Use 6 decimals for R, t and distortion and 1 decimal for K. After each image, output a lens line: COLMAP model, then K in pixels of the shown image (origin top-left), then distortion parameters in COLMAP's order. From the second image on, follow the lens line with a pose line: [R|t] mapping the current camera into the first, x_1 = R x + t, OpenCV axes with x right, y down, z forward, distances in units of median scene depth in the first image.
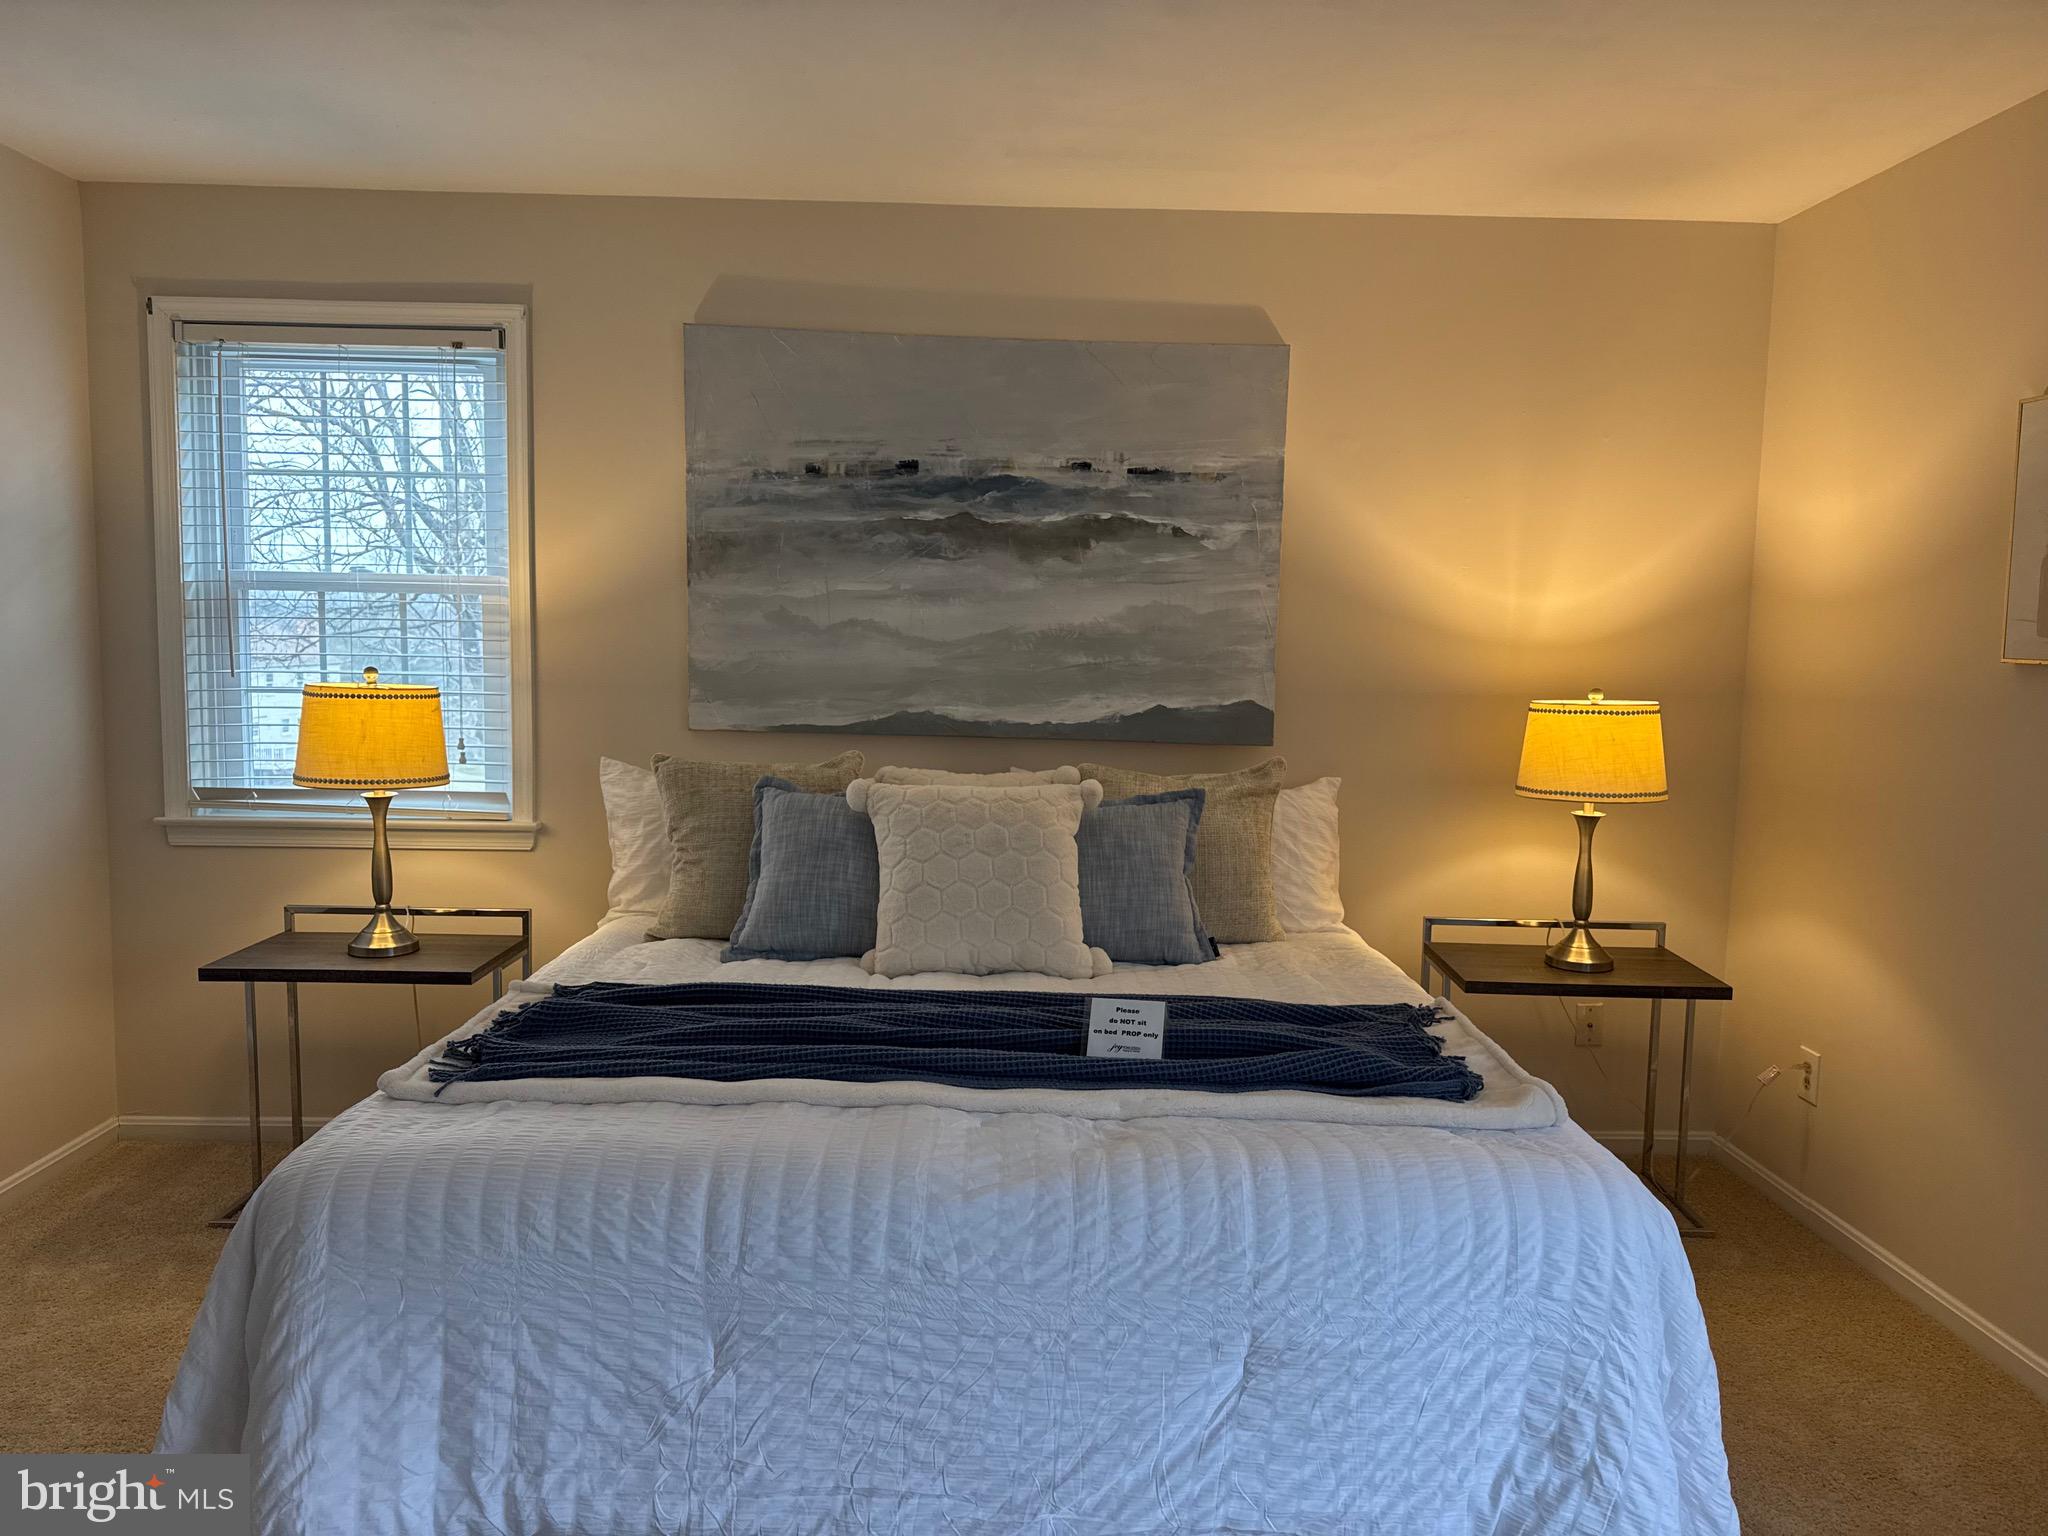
lens RADIAL K [[1414.4, 0, 1029.2], [0, 1414.4, 783.9], [0, 0, 1]] dist [0.039333, -0.029115]
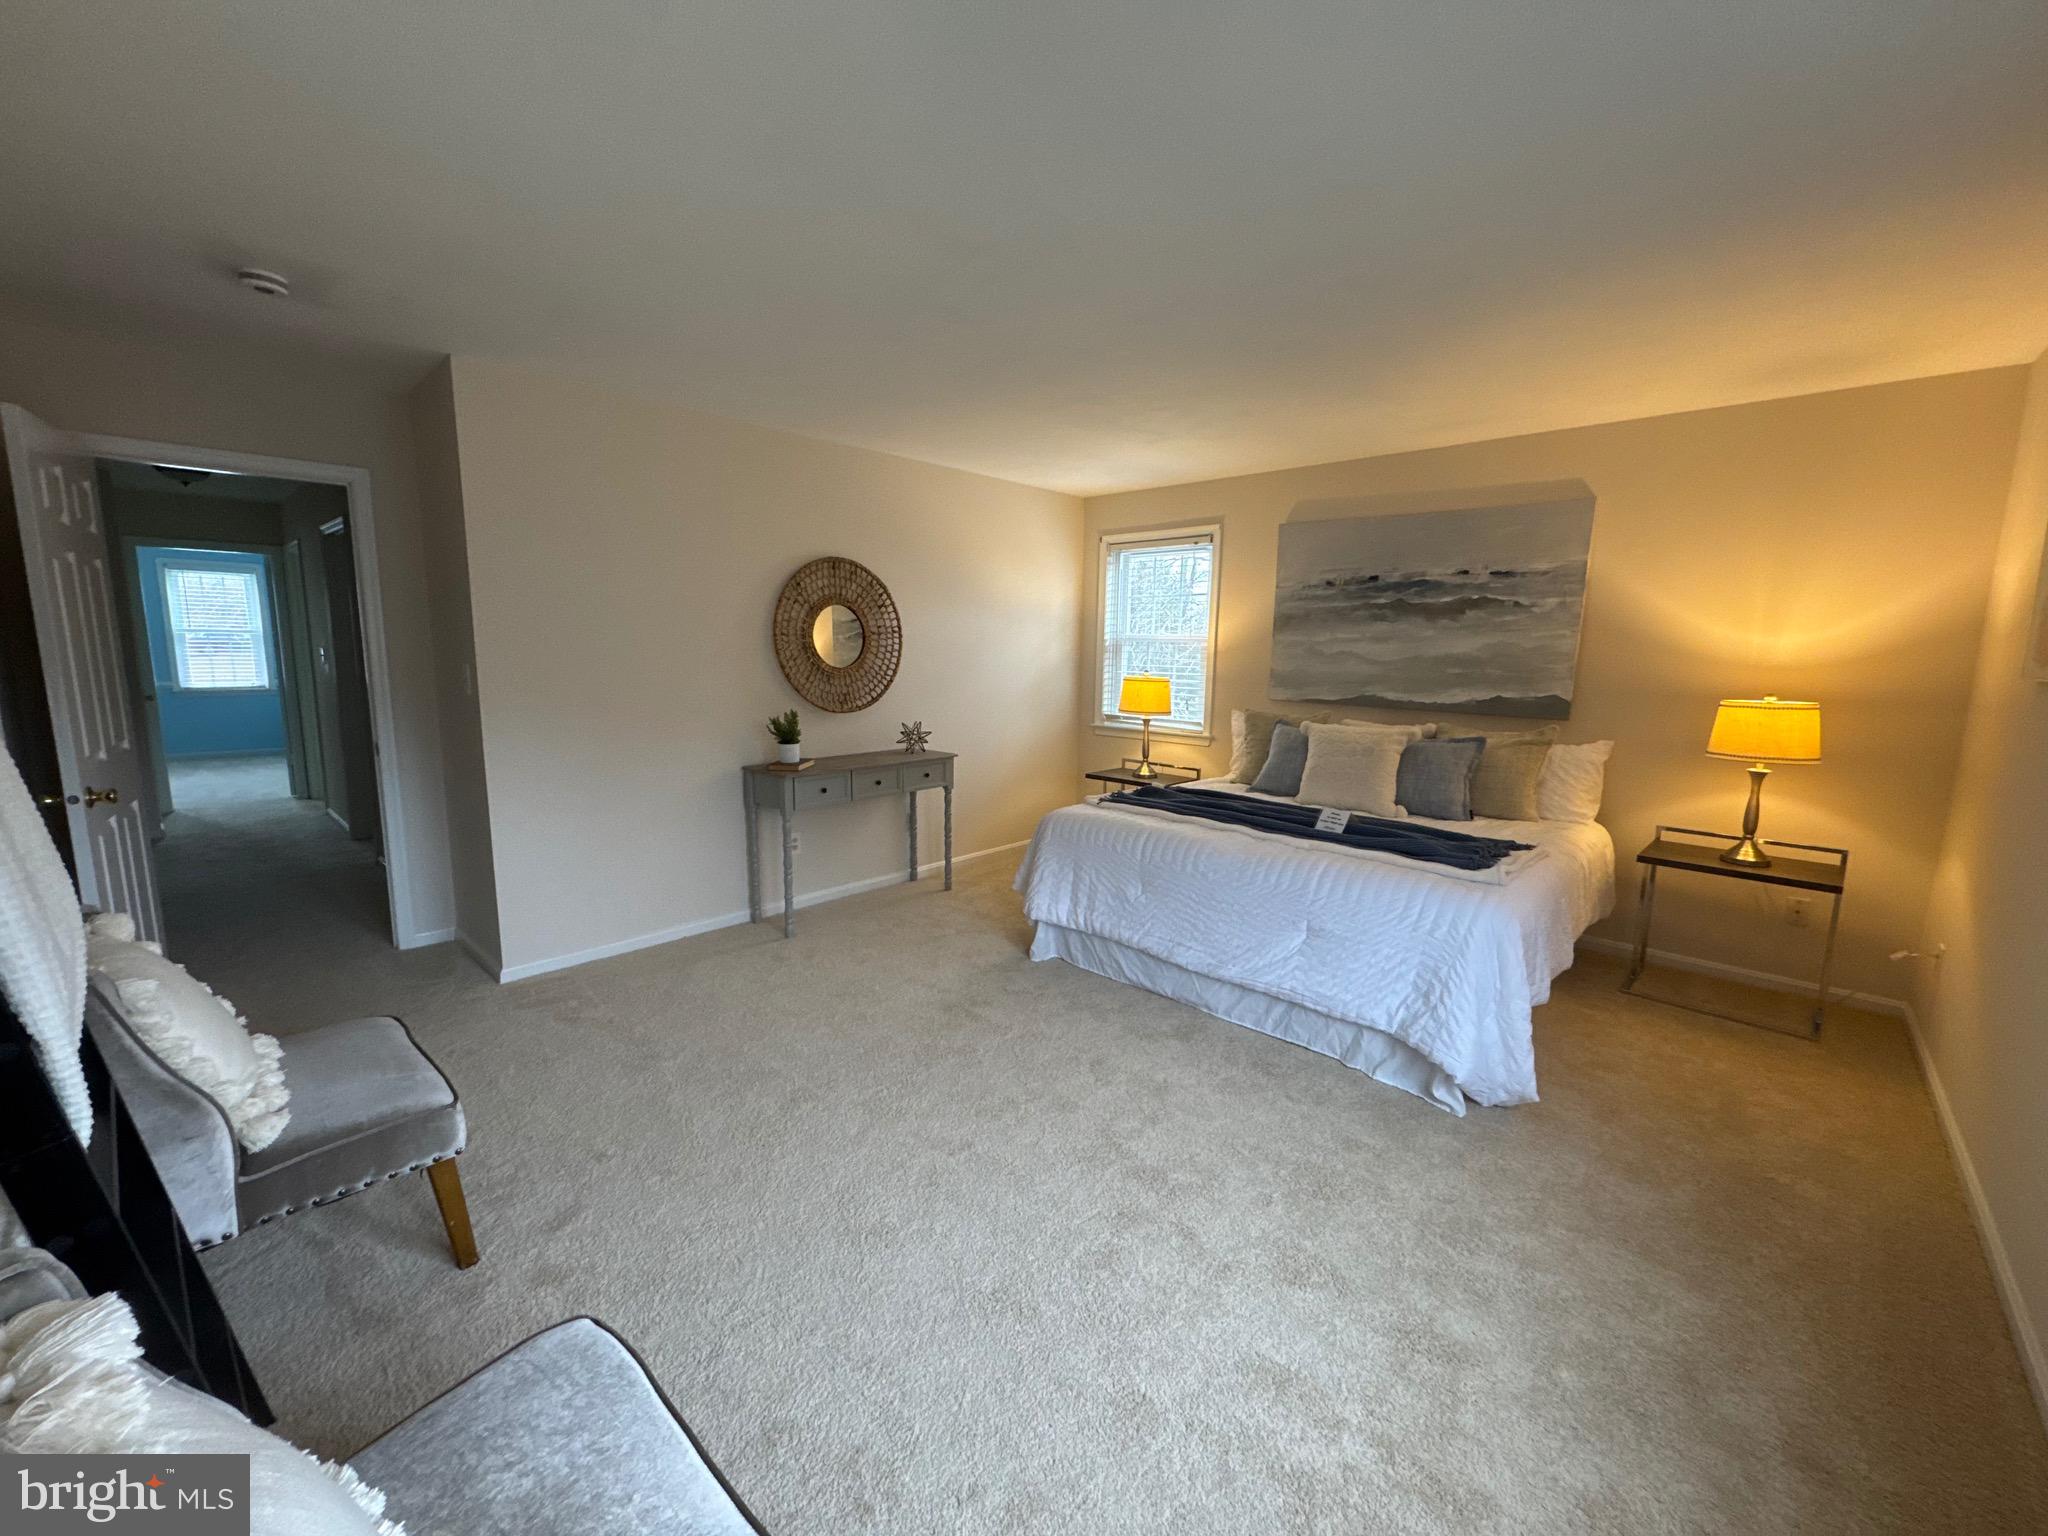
lens RADIAL K [[831.6, 0, 1022.5], [0, 831.6, 765.7], [0, 0, 1]] dist [-0.002158, -0.000279]
pose [[0.712849, 0.092134, -0.695239, 0.439109], [-0.076611, 0.995631, 0.053391, 0.028826], [0.697120, 0.015203, 0.716793, -0.257325]]
